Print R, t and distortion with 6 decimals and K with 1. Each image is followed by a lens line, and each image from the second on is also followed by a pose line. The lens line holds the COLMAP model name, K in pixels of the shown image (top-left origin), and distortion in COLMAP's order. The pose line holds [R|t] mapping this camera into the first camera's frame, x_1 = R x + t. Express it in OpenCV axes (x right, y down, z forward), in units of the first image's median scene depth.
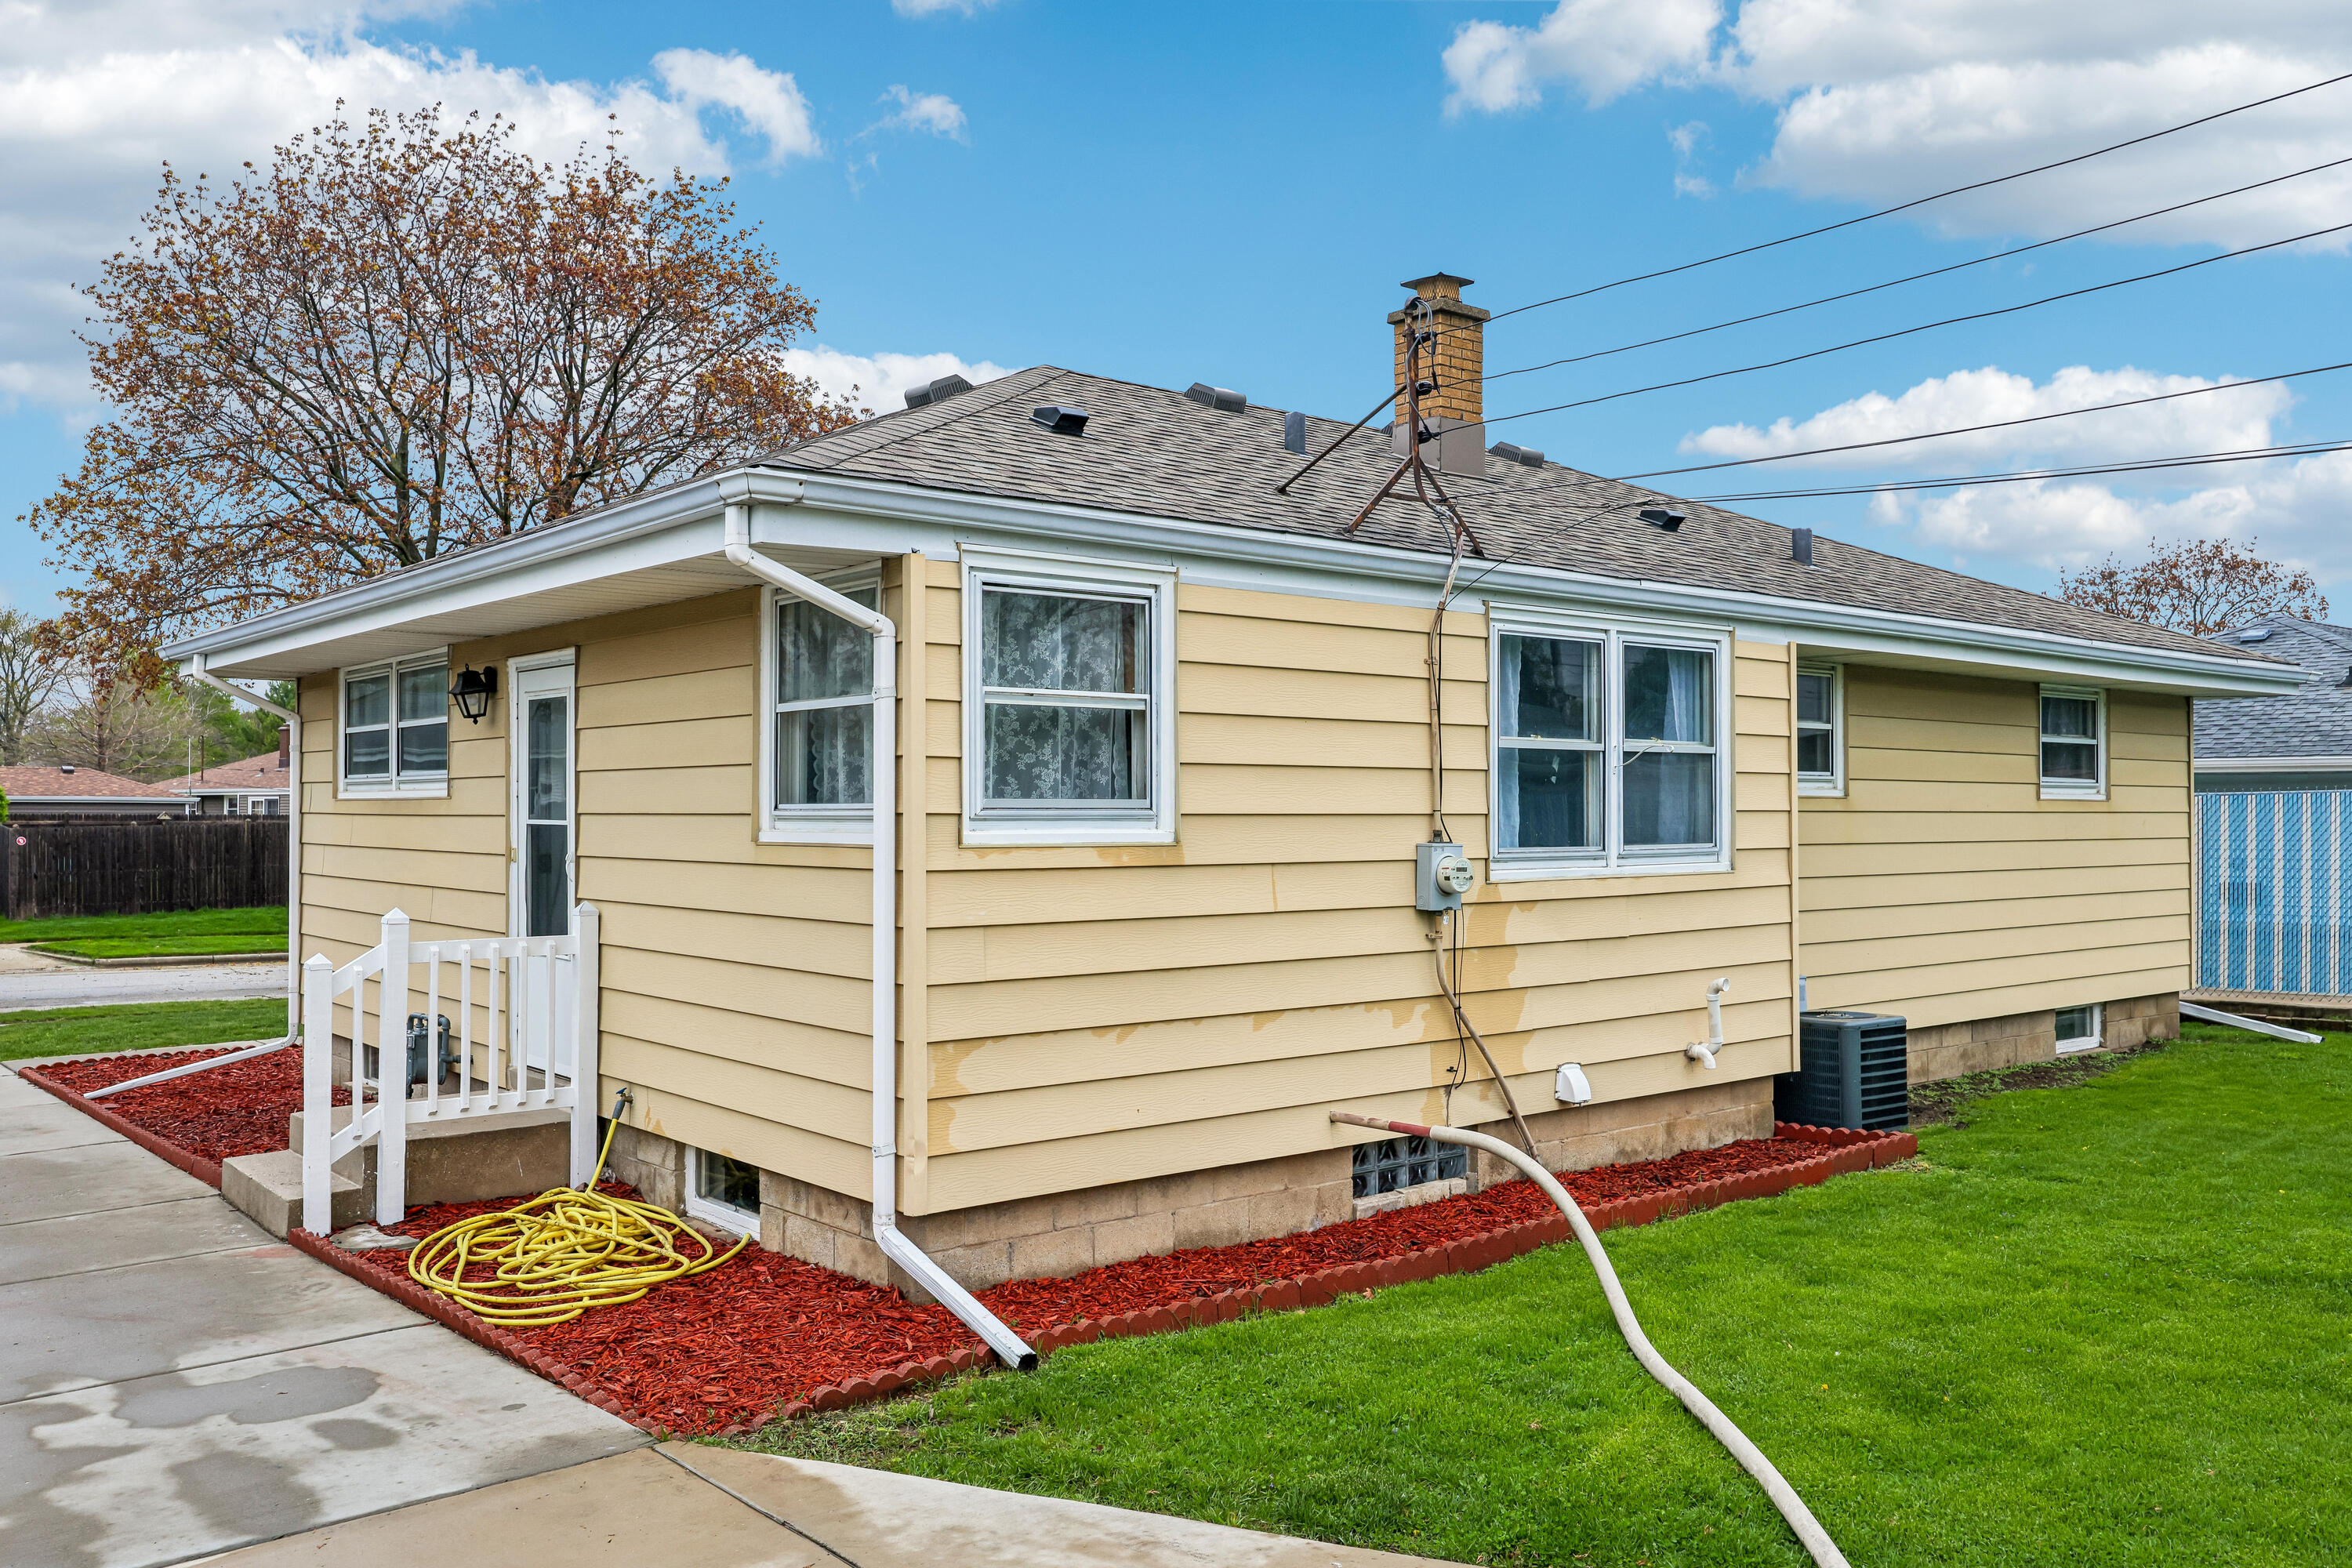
lens RADIAL K [[1880.5, 0, 1156.9], [0, 1880.5, 776.9], [0, 0, 1]] dist [0.020435, -0.013064]
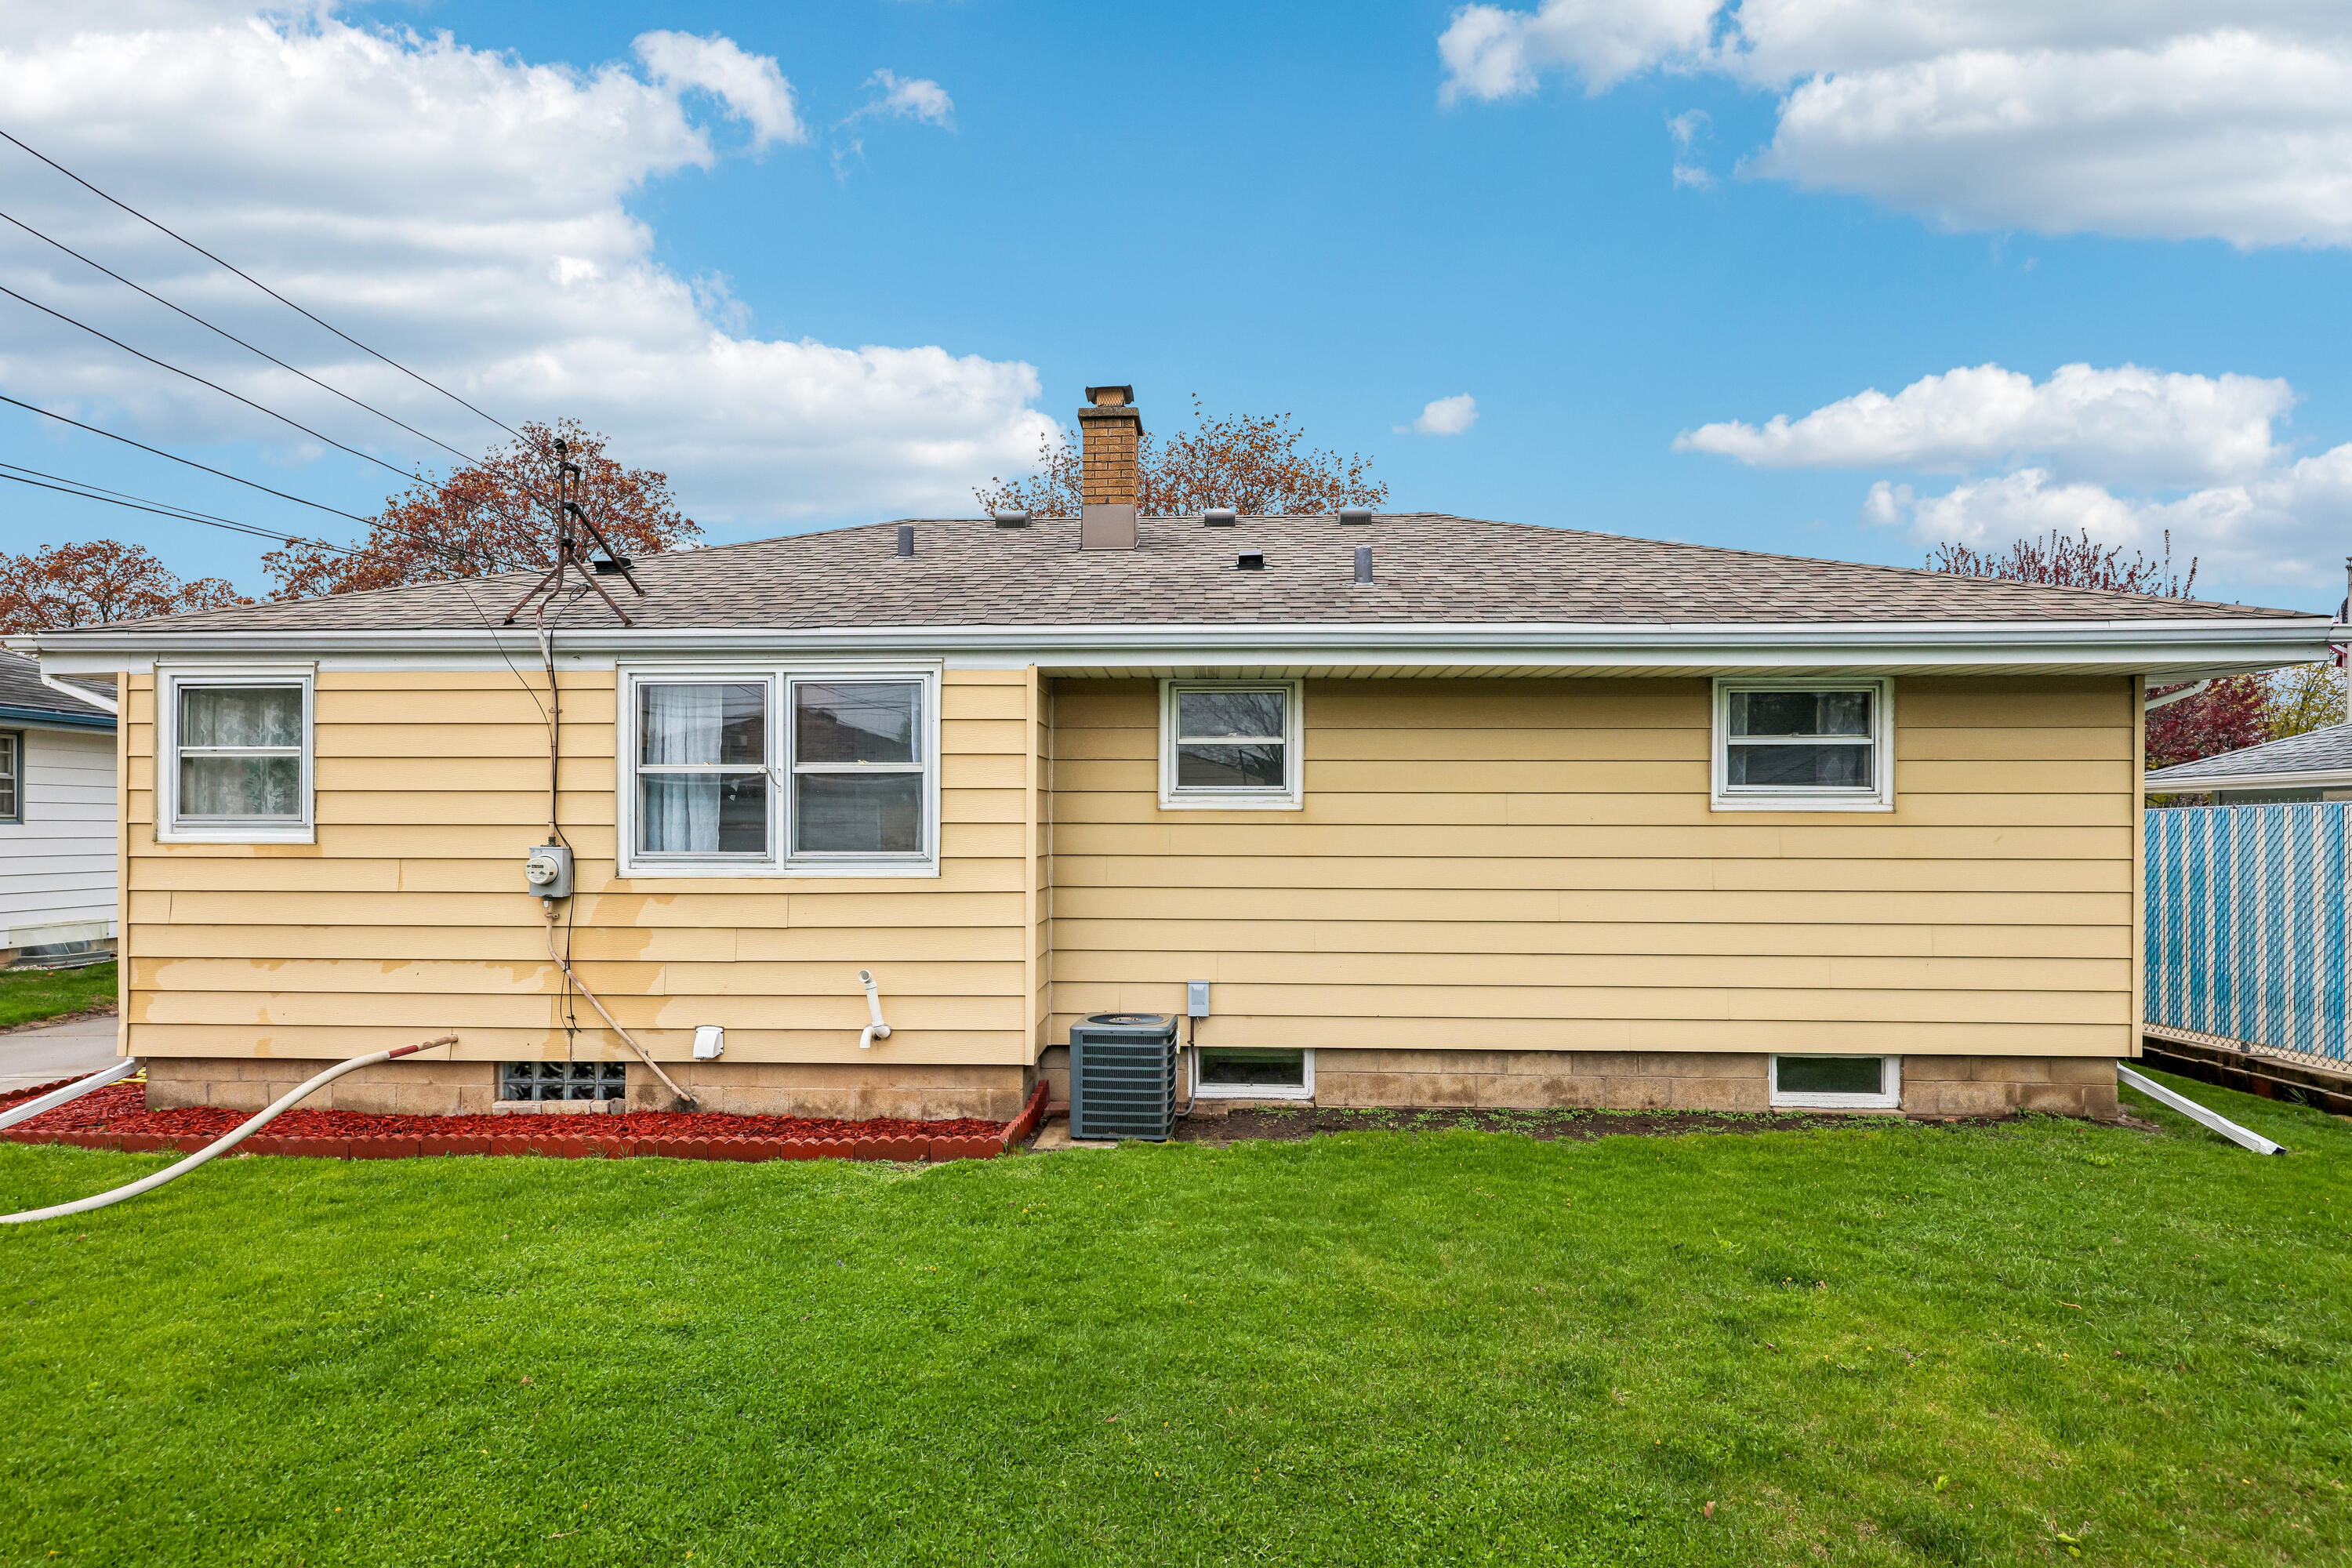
lens RADIAL K [[1222.3, 0, 1221.4], [0, 1222.3, 820.2], [0, 0, 1]] dist [0.003949, -0.001592]
pose [[0.734406, -0.000550, -0.678710, 1.014625], [0.010657, 0.999886, 0.010720, 0.011461], [0.678627, -0.015106, 0.734328, 0.639101]]
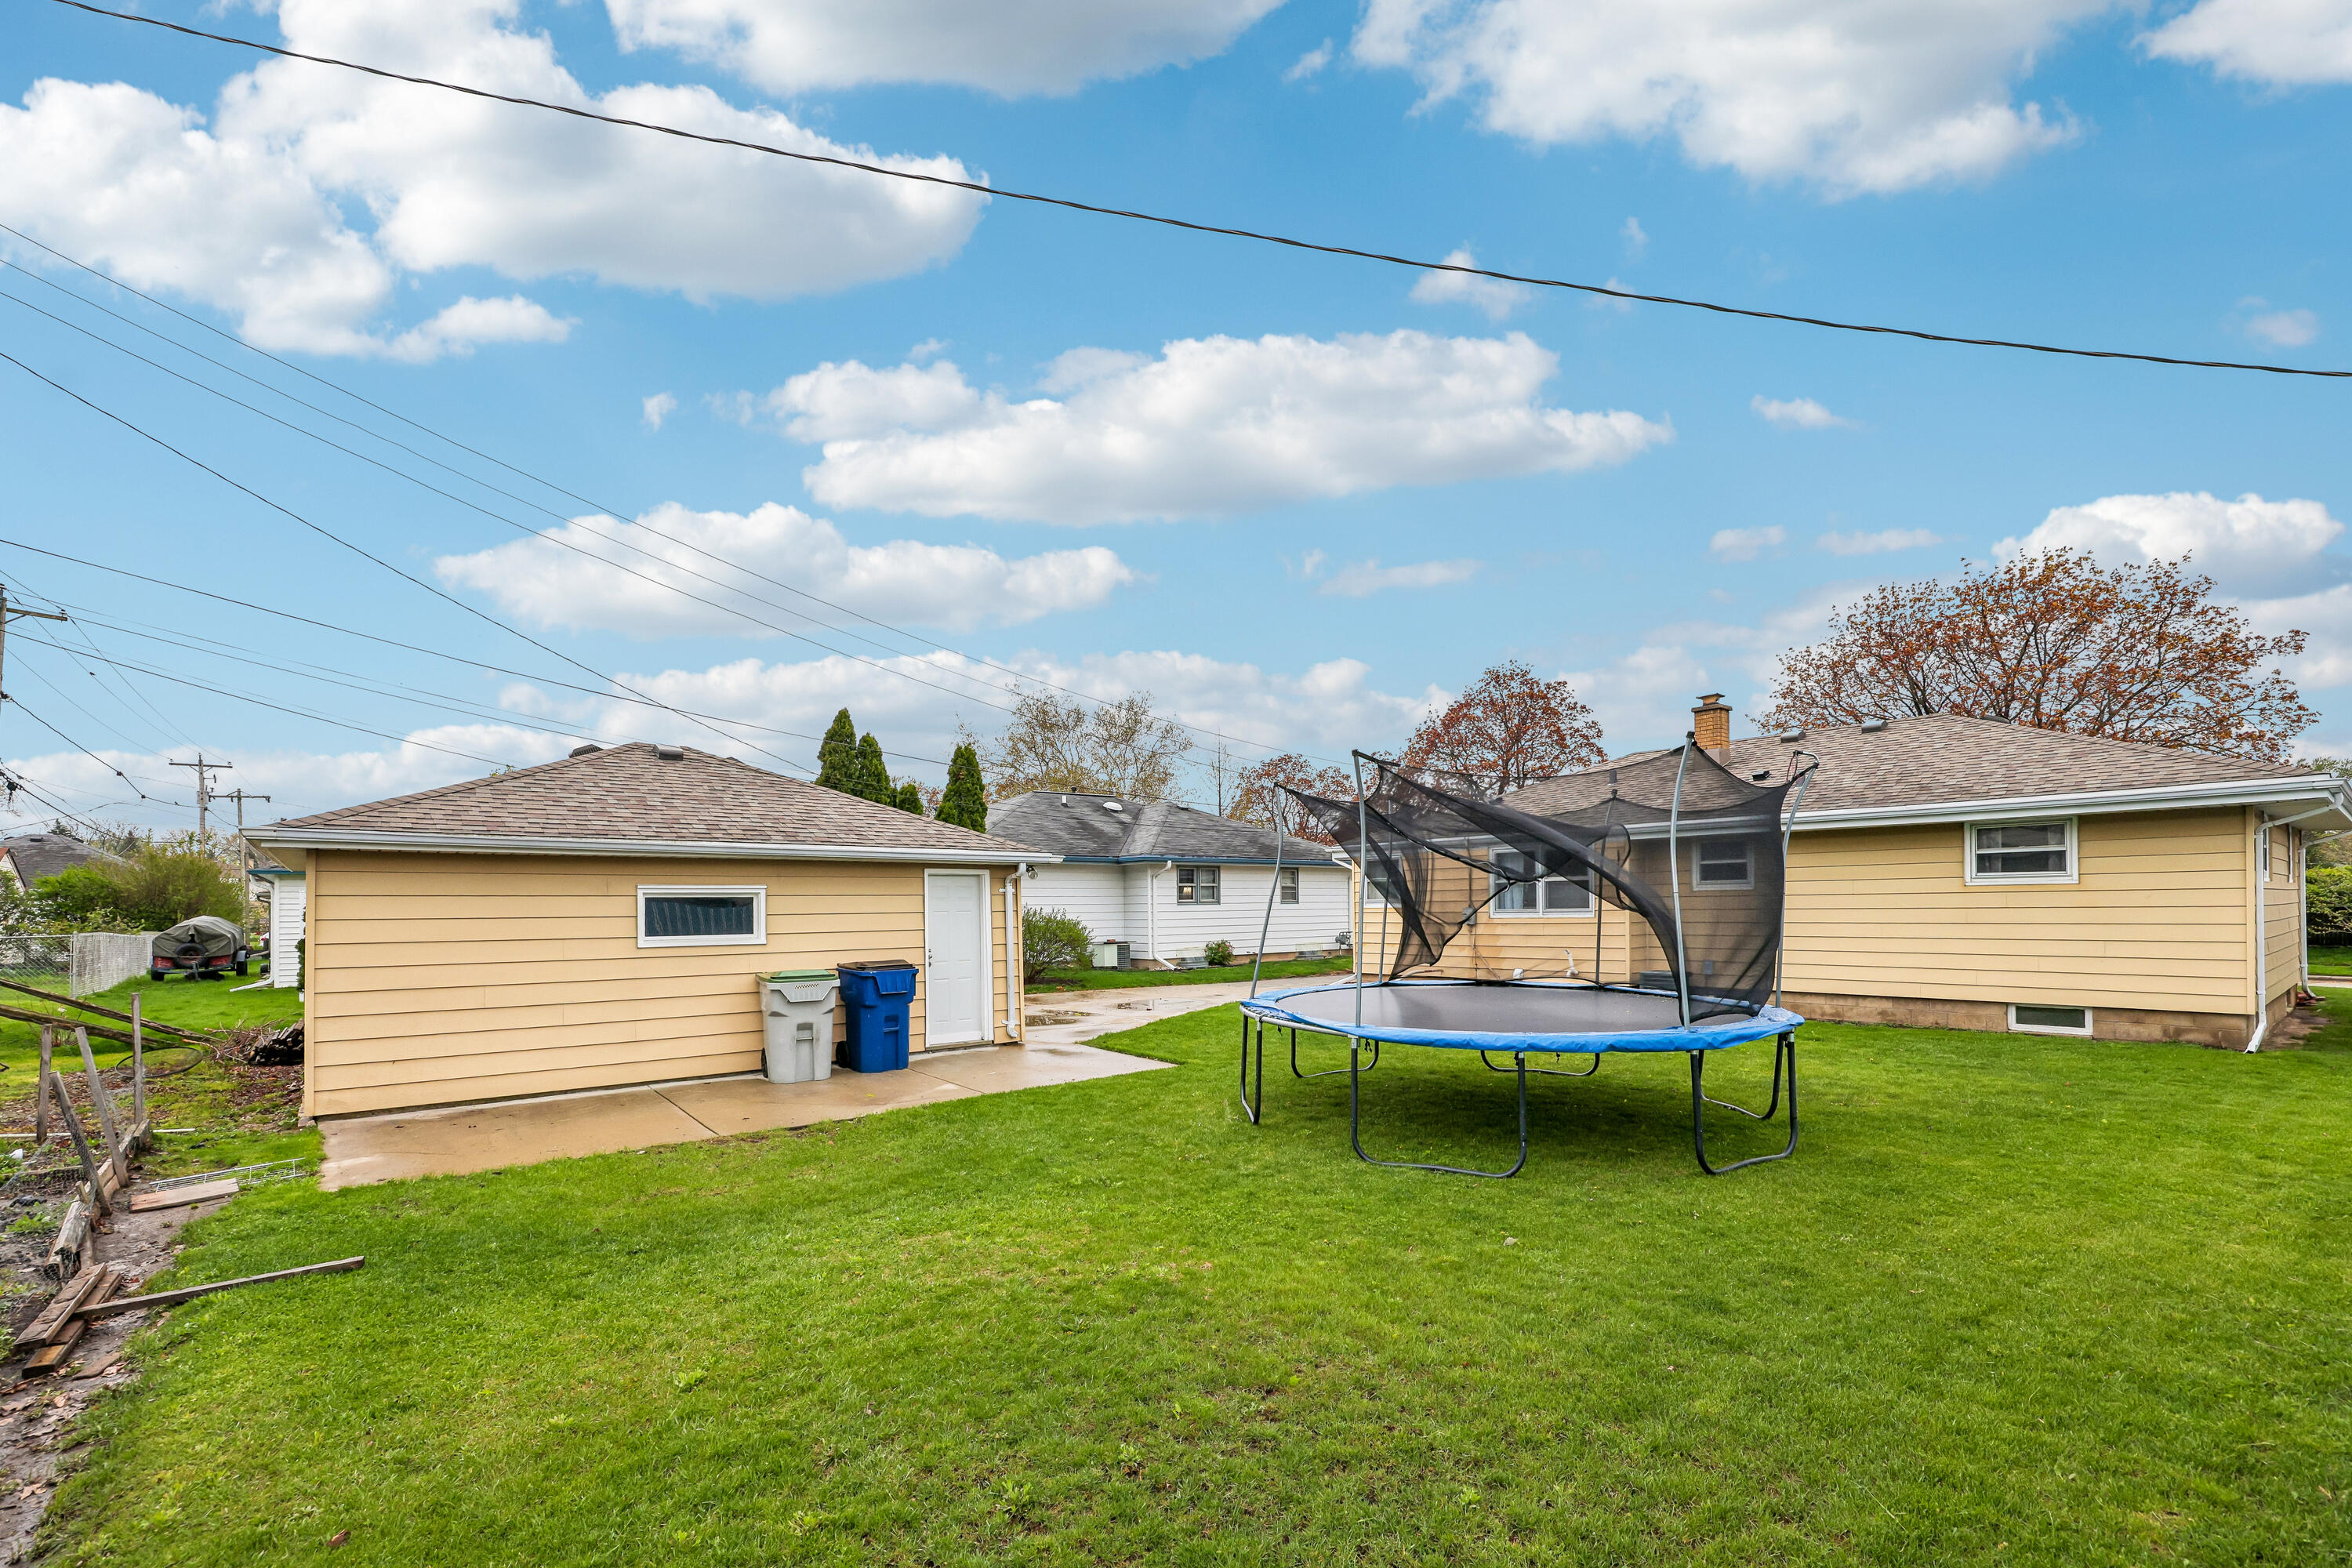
lens RADIAL K [[998.0, 0, 1136.4], [0, 998.0, 908.3], [0, 0, 1]] dist [0.009441, -0.003486]
pose [[-0.045857, 0.003162, -0.998943, 2.193532], [0.032585, 0.999468, 0.001668, 0.008544], [0.998416, -0.032474, -0.045936, 0.350714]]
